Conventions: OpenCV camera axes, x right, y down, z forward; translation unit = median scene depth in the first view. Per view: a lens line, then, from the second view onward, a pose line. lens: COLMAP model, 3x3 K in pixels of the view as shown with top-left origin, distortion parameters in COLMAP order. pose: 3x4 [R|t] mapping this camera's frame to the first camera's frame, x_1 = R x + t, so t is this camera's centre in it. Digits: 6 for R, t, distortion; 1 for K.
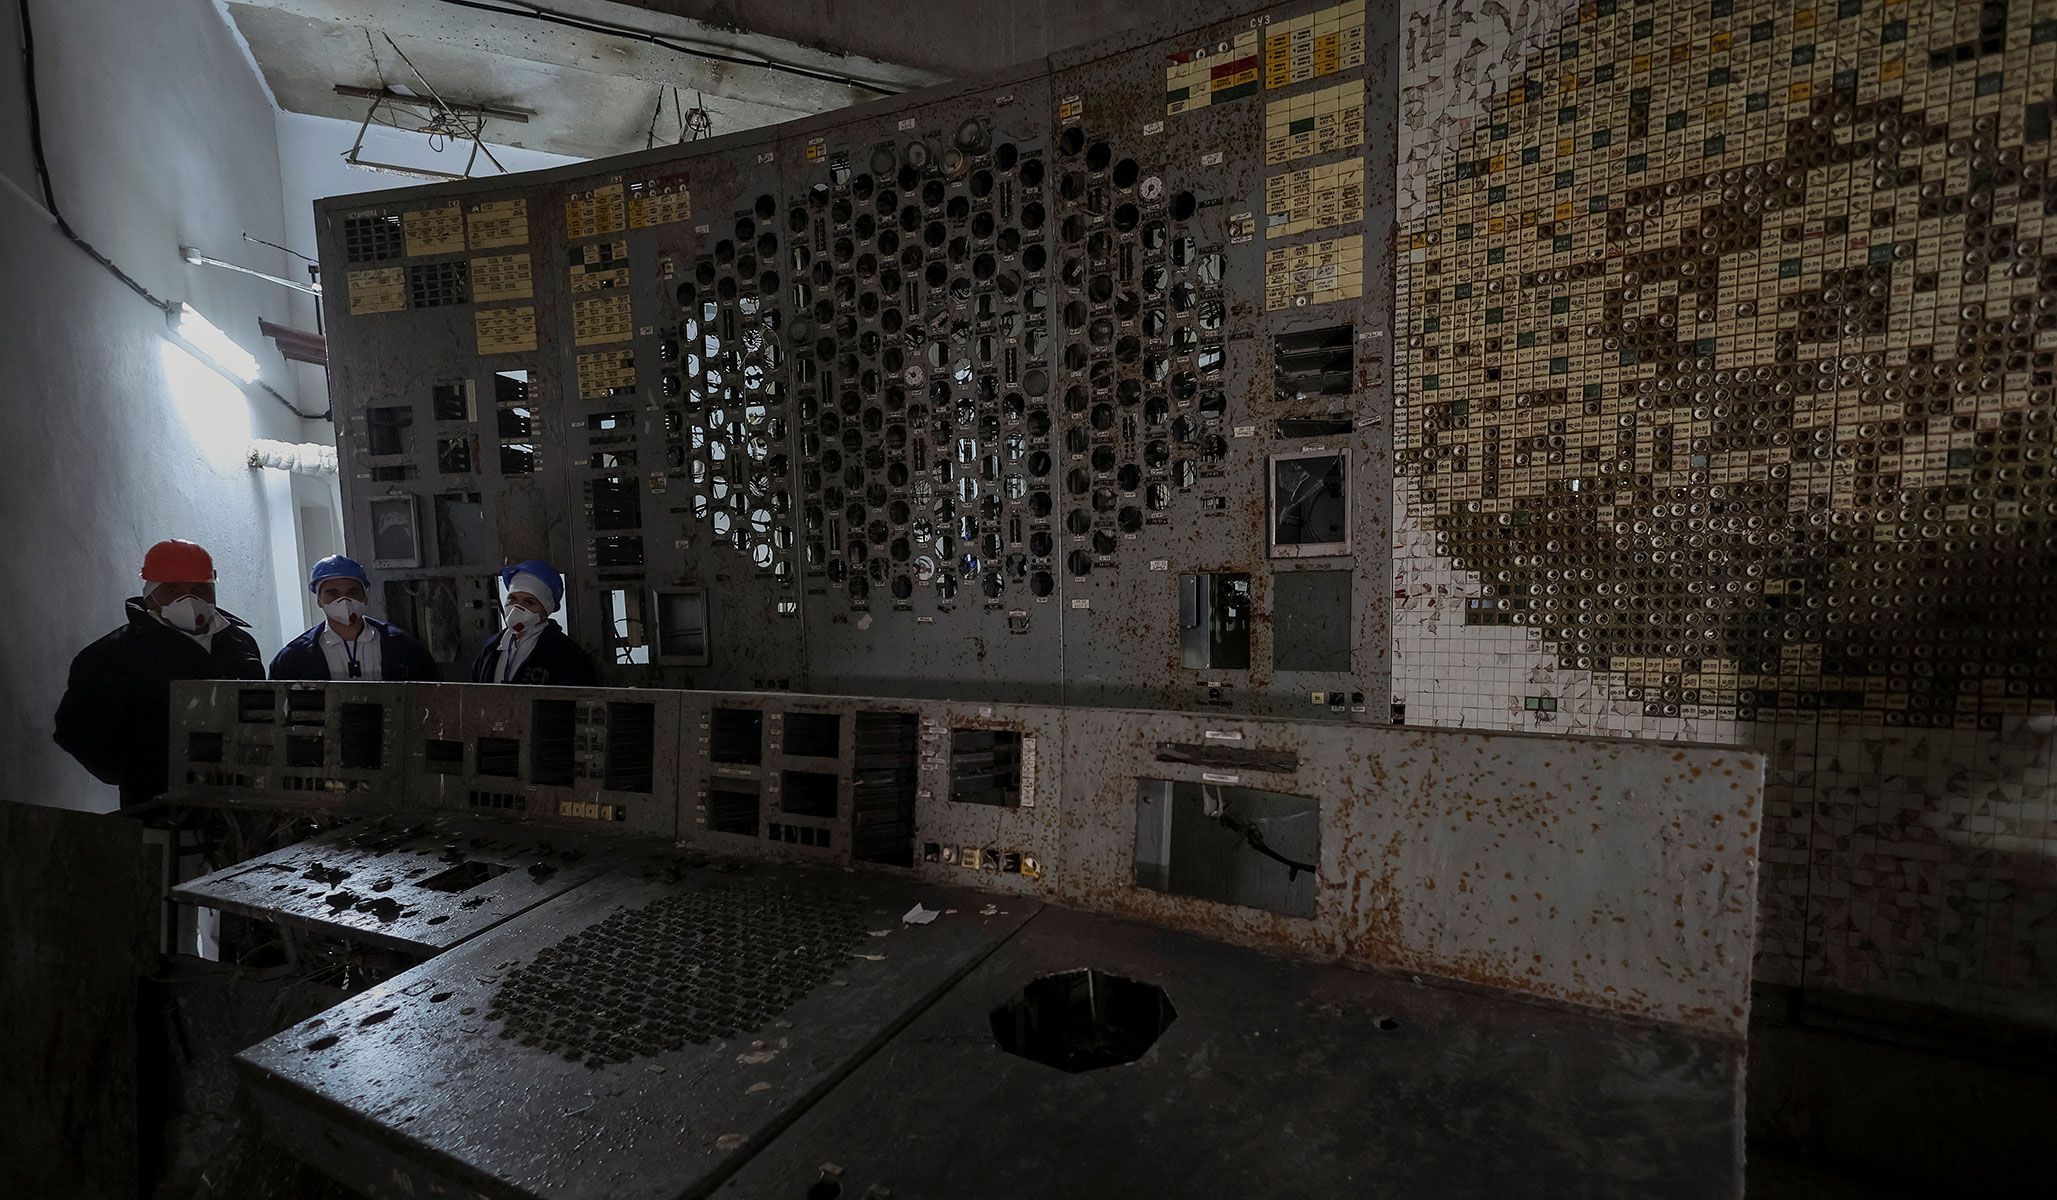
lens RADIAL K [[973.5, 0, 1026.9], [0, 973.5, 566.9], [0, 0, 1]] dist [0.000381, 0.001143]
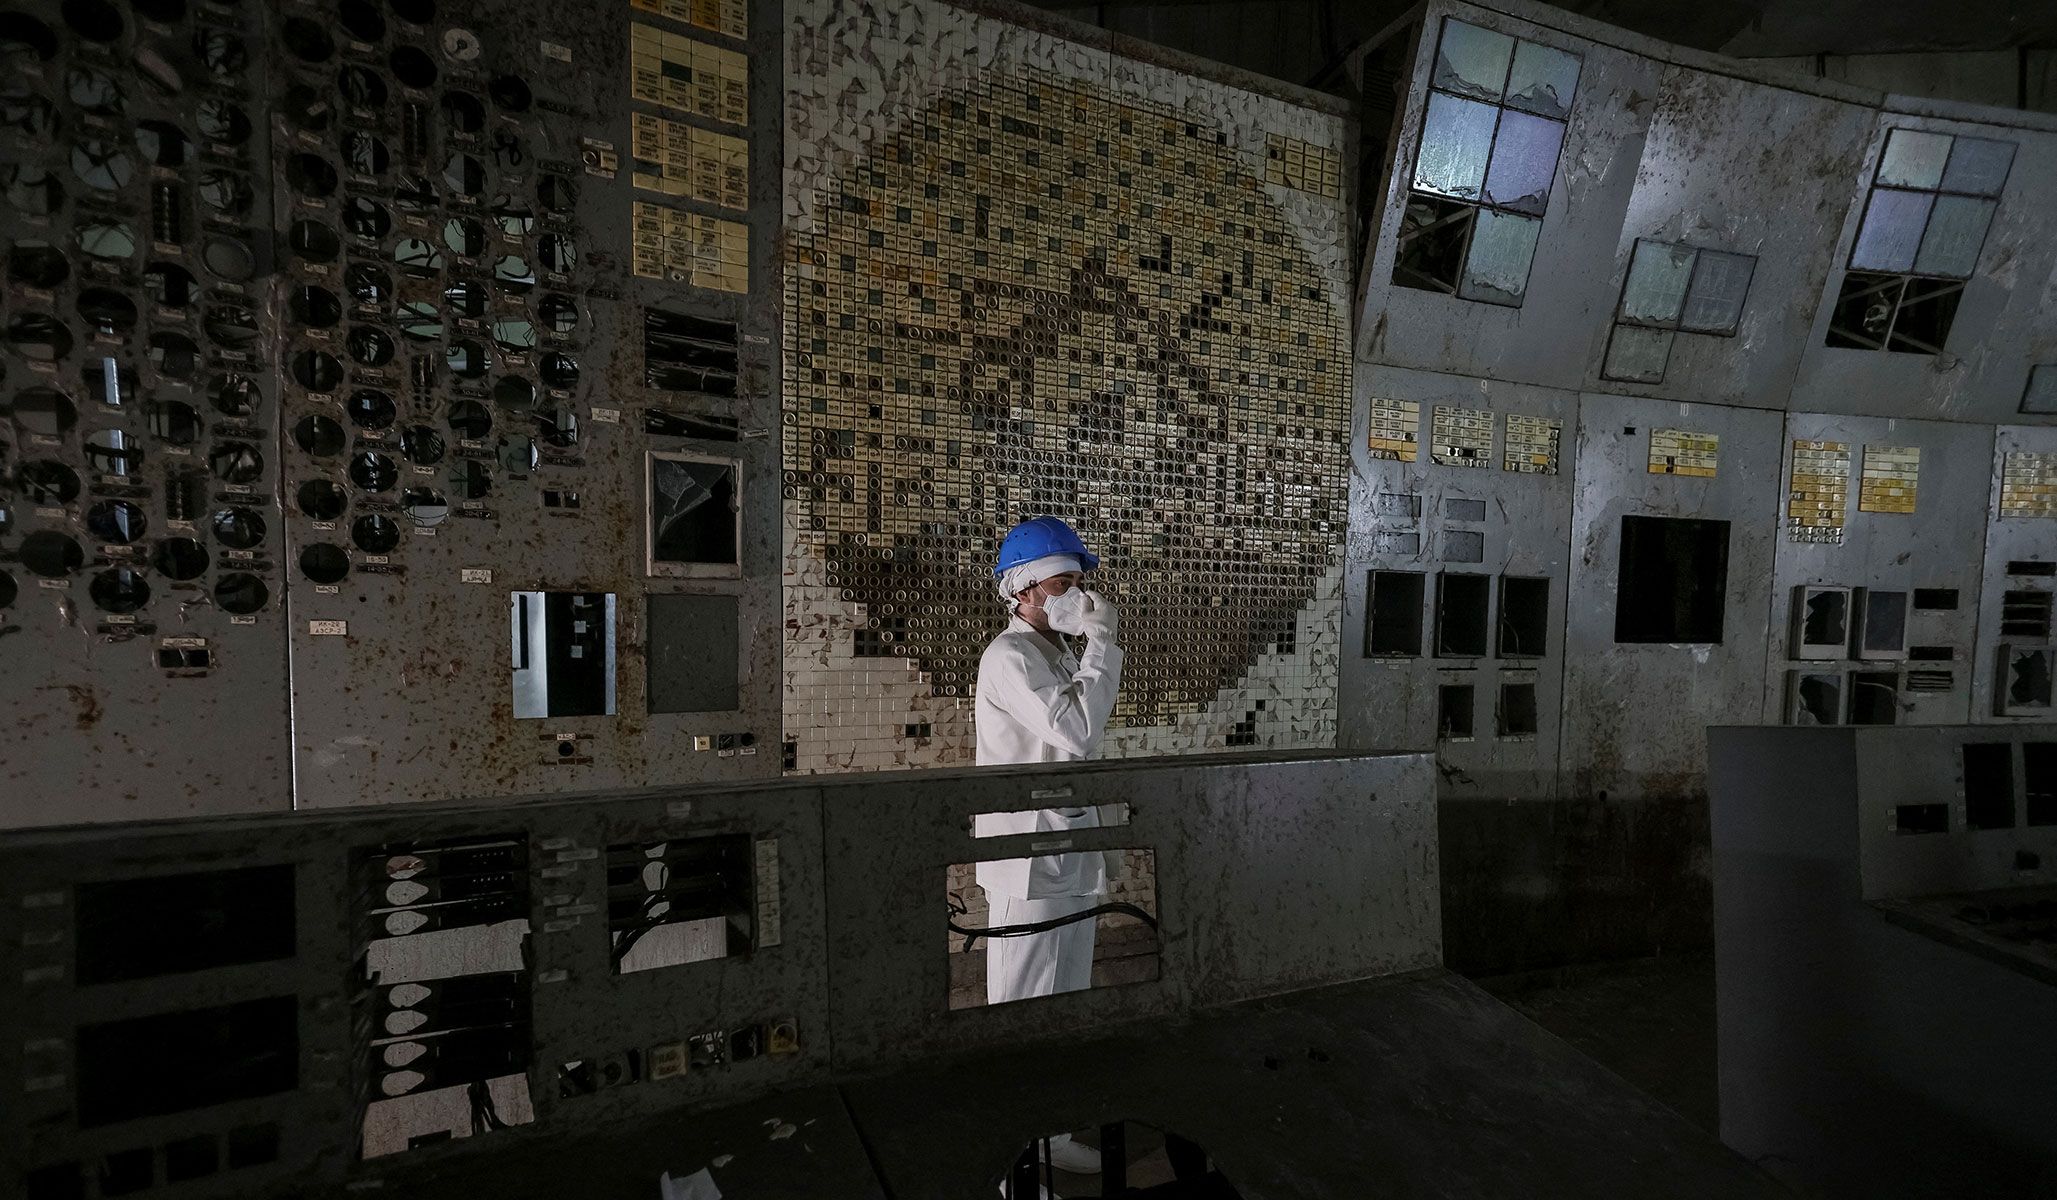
lens RADIAL K [[955.5, 0, 1028.5], [0, 955.5, 600.0], [0, 0, 1]] dist [0.000600, 0.000383]
pose [[0.521231, 0.042573, 0.852353, -0.288437], [-0.045914, 0.998707, -0.021806, 0.014681], [-0.852180, -0.027769, 0.522512, 0.333436]]
